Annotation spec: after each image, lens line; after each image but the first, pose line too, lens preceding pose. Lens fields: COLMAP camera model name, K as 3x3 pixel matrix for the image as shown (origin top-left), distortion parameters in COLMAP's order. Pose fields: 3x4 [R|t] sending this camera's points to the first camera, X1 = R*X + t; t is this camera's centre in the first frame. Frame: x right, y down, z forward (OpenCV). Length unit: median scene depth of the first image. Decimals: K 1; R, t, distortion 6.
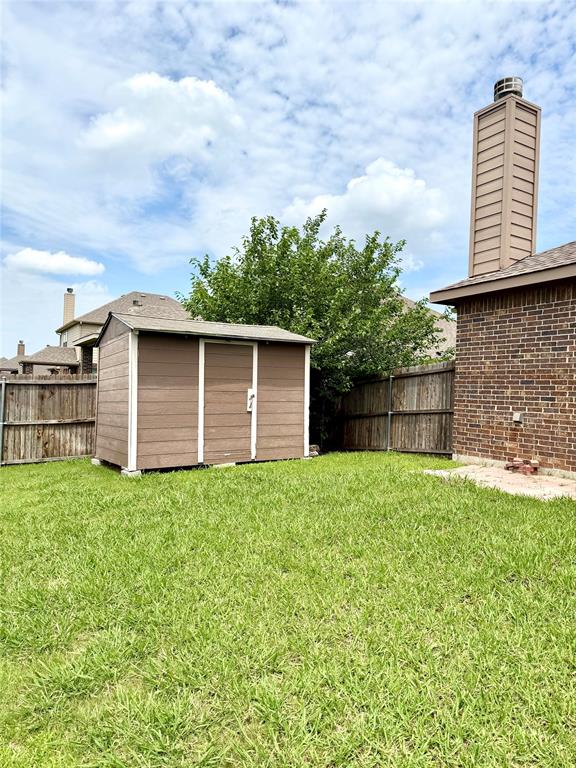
lens RADIAL K [[541.8, 0, 287.7], [0, 541.8, 383.6], [0, 0, 1]] dist [0.030767, -0.027806]
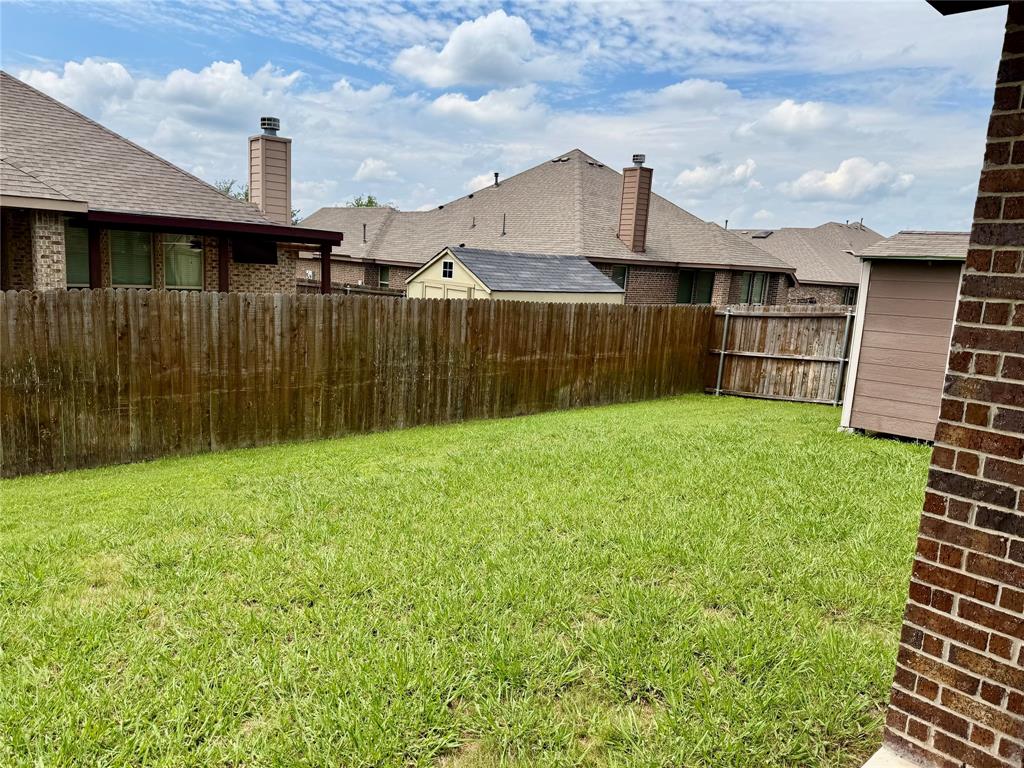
lens RADIAL K [[722.4, 0, 511.6], [0, 722.4, 386.8], [0, 0, 1]] dist [0.030767, -0.027806]
pose [[0.159396, 0.174170, -0.971729, 0.705575], [-0.035613, 0.984688, 0.170651, -0.072518], [0.986572, 0.007405, 0.163158, 0.299620]]
